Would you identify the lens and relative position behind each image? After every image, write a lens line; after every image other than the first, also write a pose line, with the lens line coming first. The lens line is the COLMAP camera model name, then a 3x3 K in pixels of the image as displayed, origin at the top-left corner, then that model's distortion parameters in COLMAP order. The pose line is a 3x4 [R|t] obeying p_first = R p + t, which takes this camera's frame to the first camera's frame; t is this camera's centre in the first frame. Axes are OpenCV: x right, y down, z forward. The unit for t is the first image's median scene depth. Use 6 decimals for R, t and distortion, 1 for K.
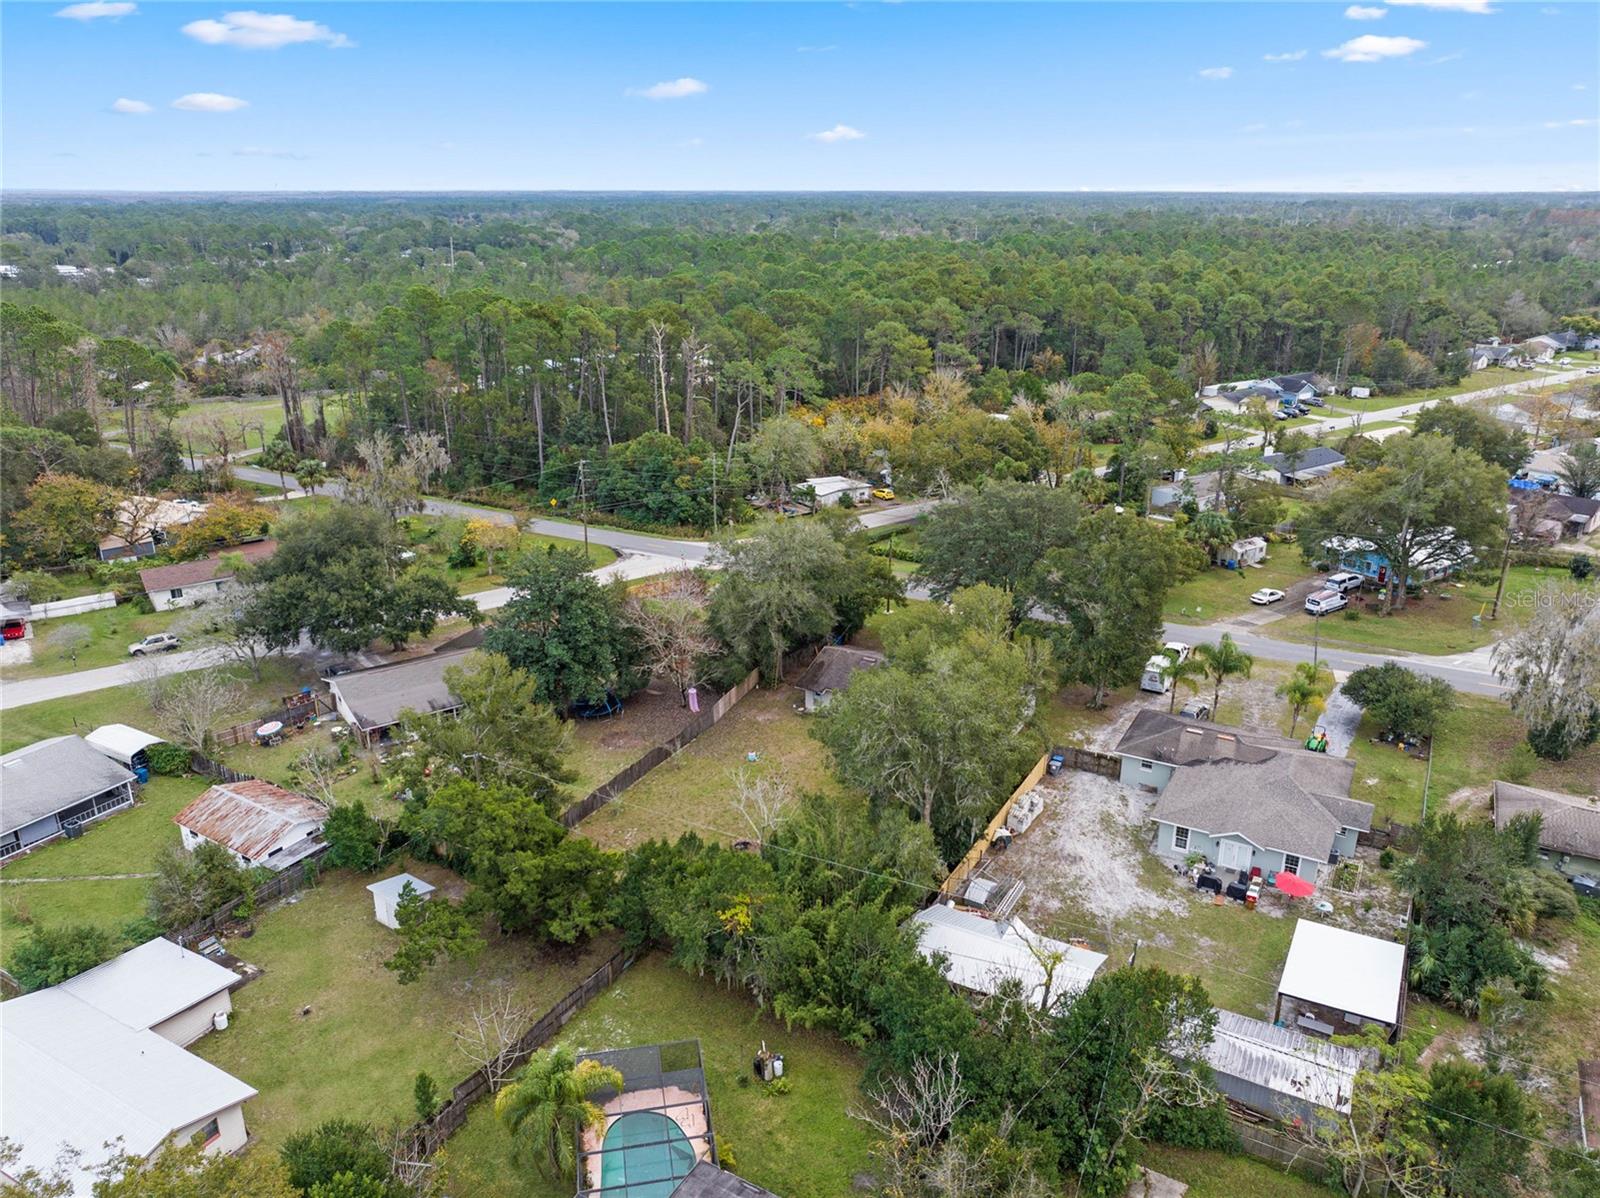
lens RADIAL K [[1132.2, 0, 815.2], [0, 1132.2, 606.5], [0, 0, 1]] dist [-0.082478, 0.208435]
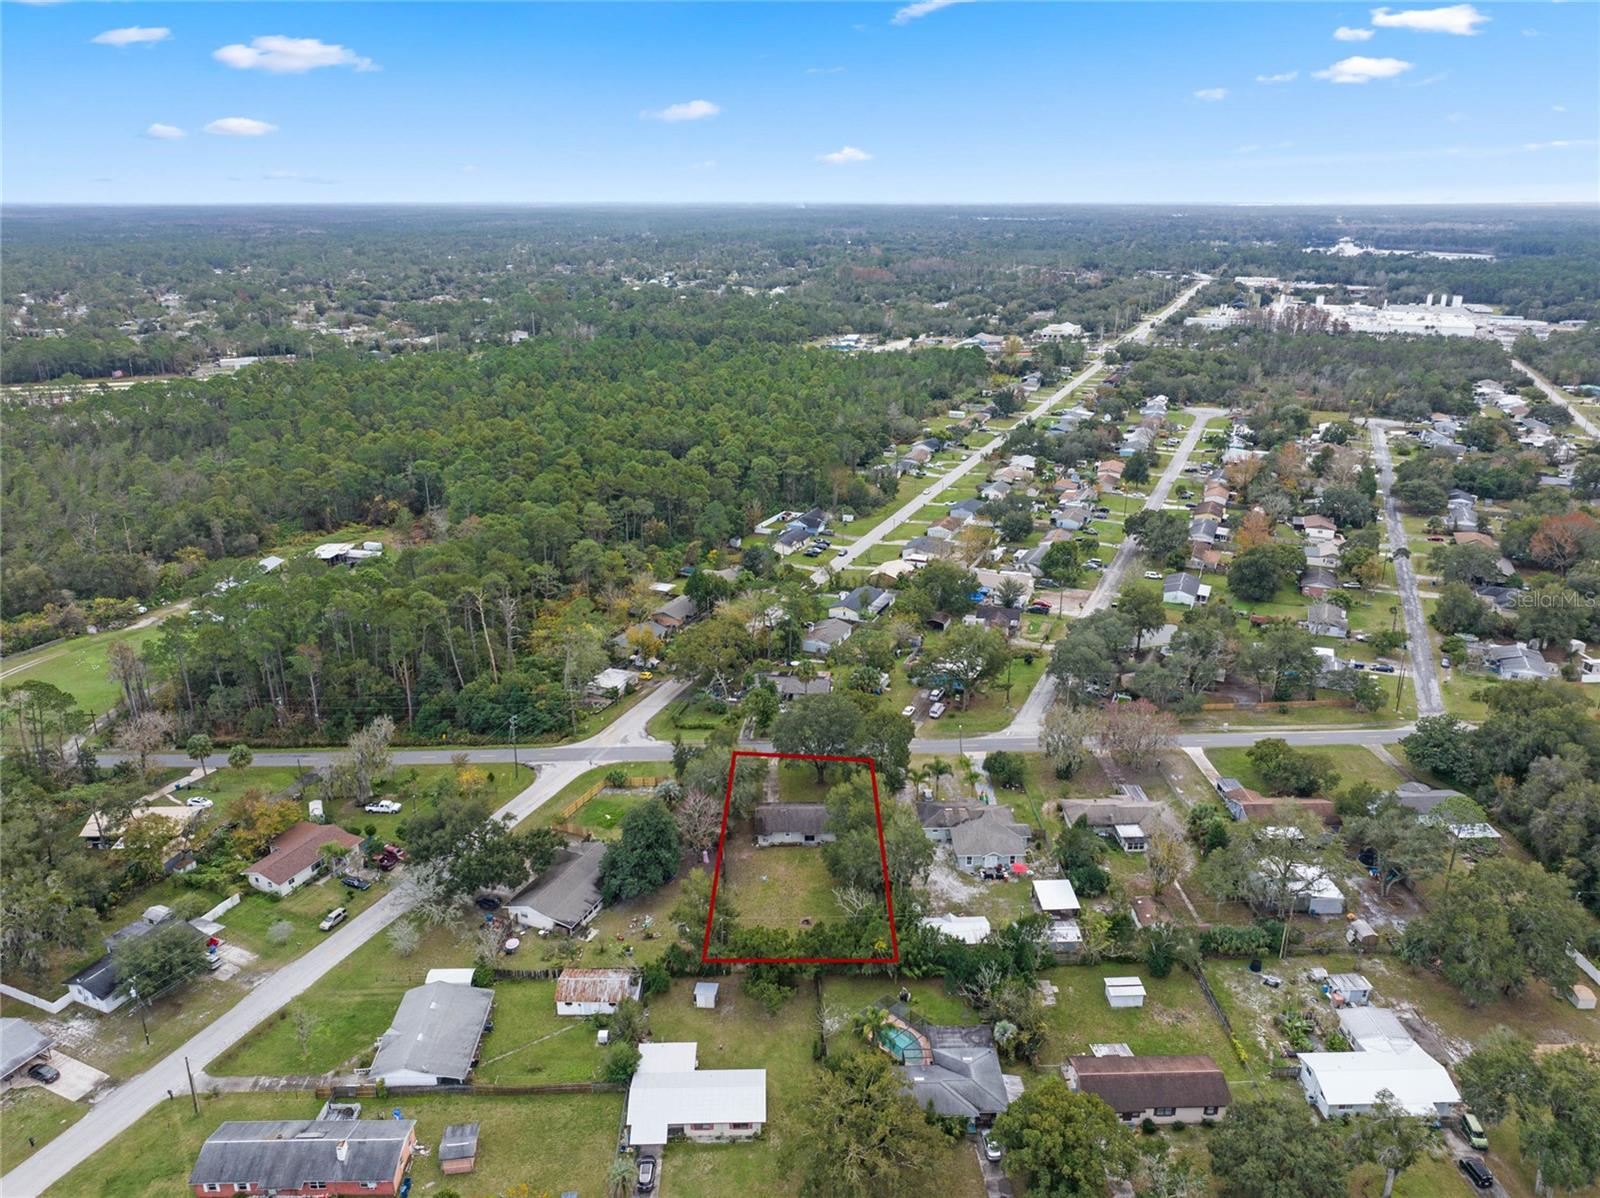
lens RADIAL K [[1103.0, 0, 810.4], [0, 1103.0, 597.9], [0, 0, 1]] dist [-0.011255, 0.000347]
pose [[0.856132, -0.173464, 0.486773, -0.935040], [0.176795, 0.983454, 0.039513, -0.459819], [-0.485573, 0.052230, 0.872634, -0.842281]]
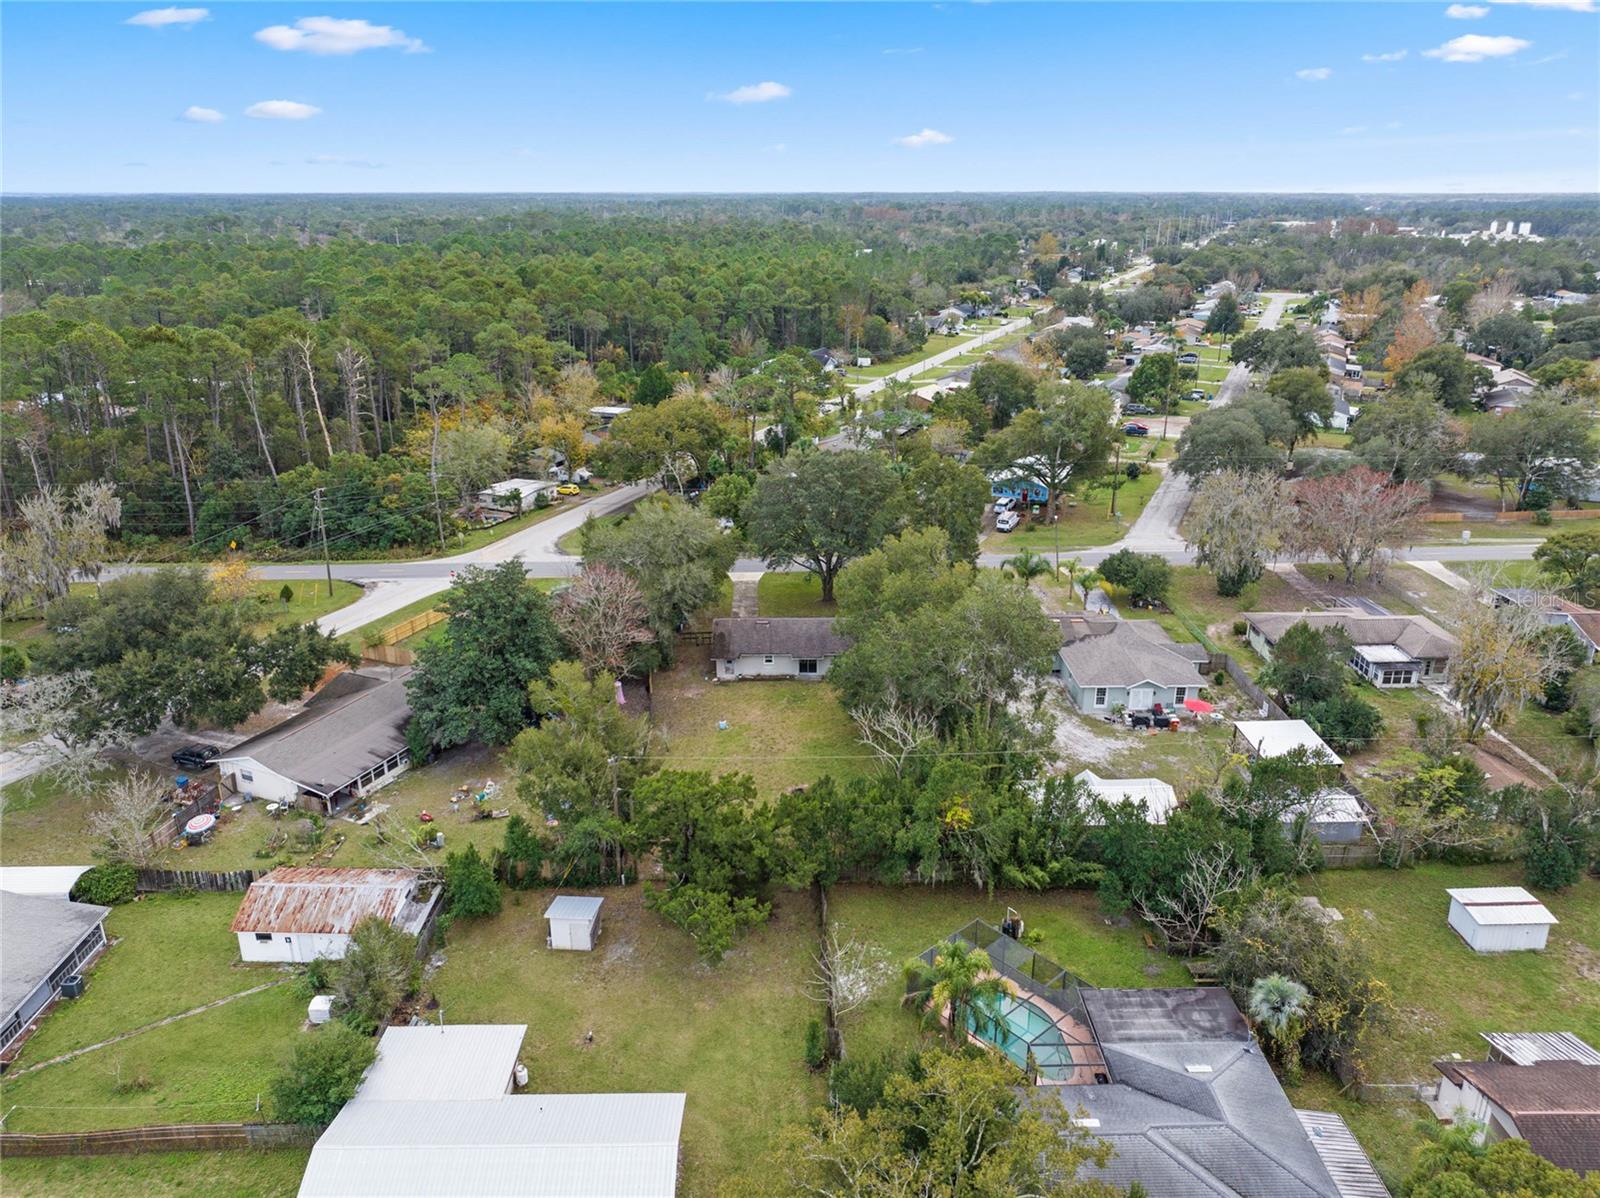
lens RADIAL K [[1103.0, 0, 810.4], [0, 1103.0, 597.9], [0, 0, 1]] dist [-0.011255, 0.000347]
pose [[0.859956, -0.174943, 0.479449, -0.513517], [0.174961, 0.983544, 0.045064, -0.020083], [-0.479442, 0.045132, 0.876412, 0.040328]]
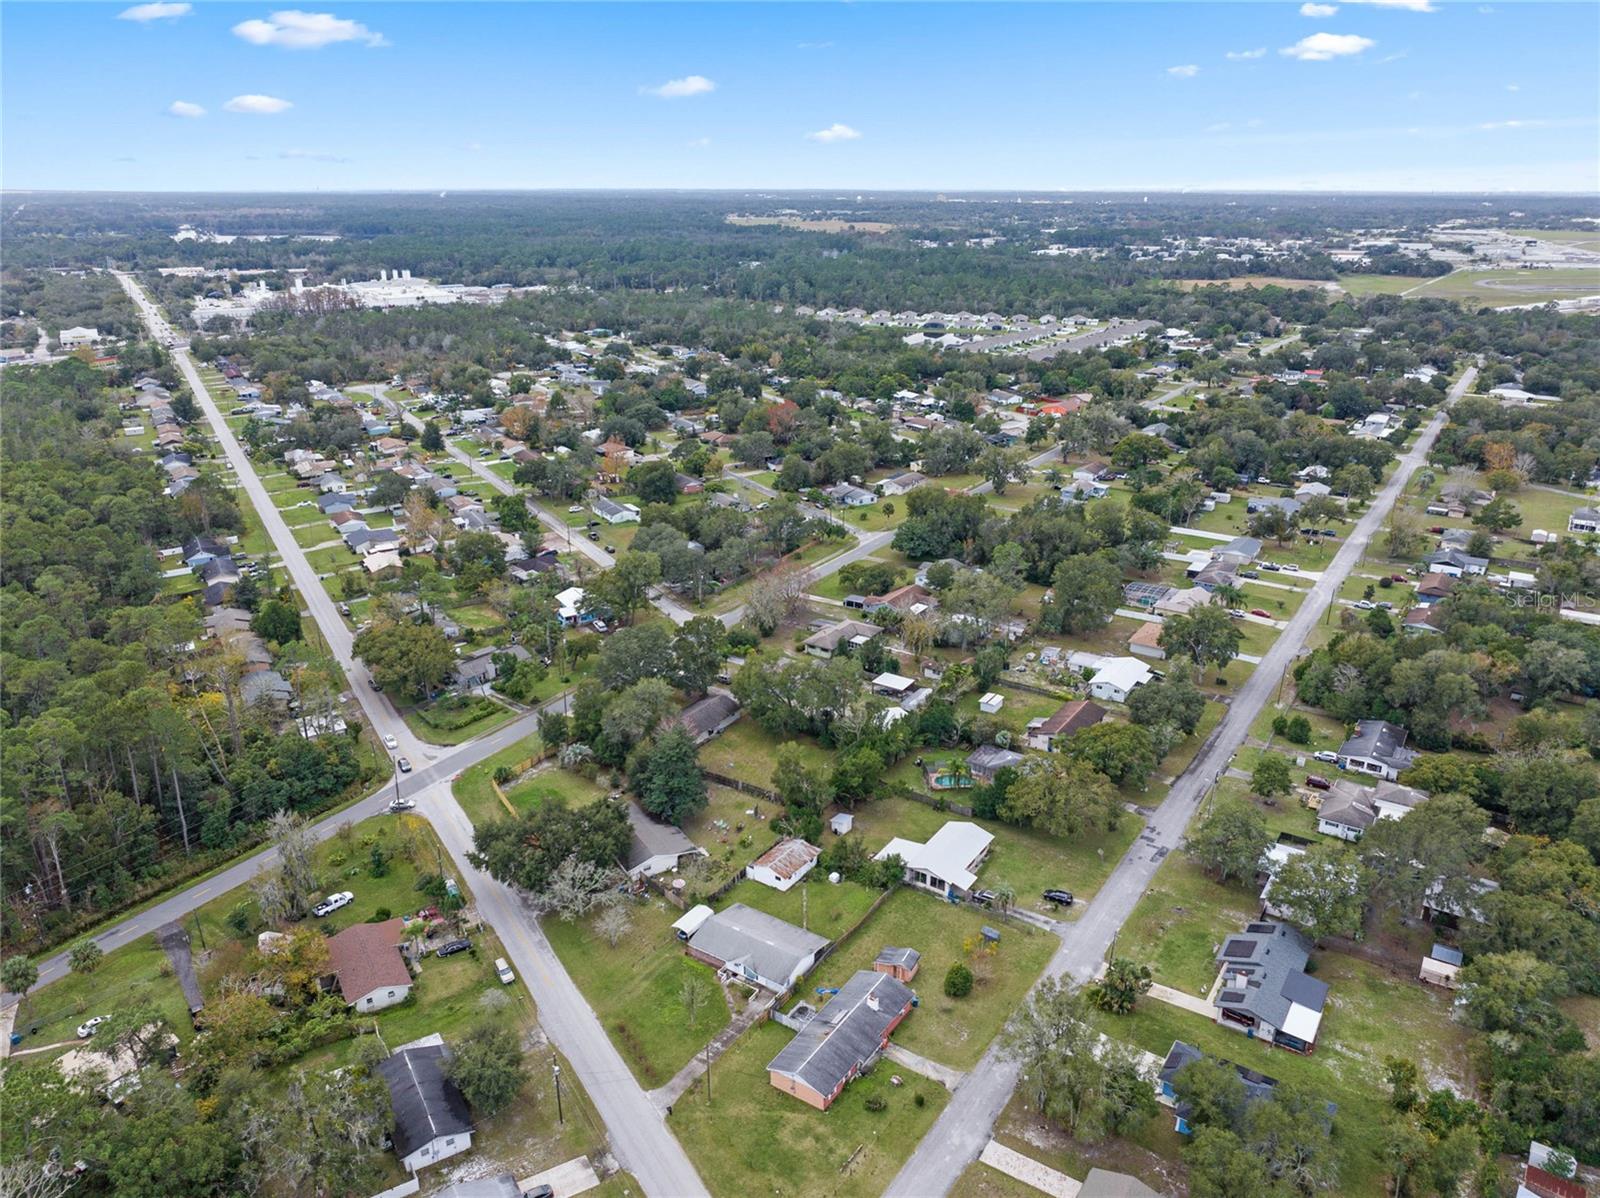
lens RADIAL K [[1132.2, 0, 815.2], [0, 1132.2, 606.5], [0, 0, 1]] dist [-0.082478, 0.208435]
pose [[0.096355, -0.355776, 0.929591, -2.215593], [0.361663, 0.882617, 0.300311, -0.837018], [-0.927316, 0.307262, 0.213716, 0.291808]]
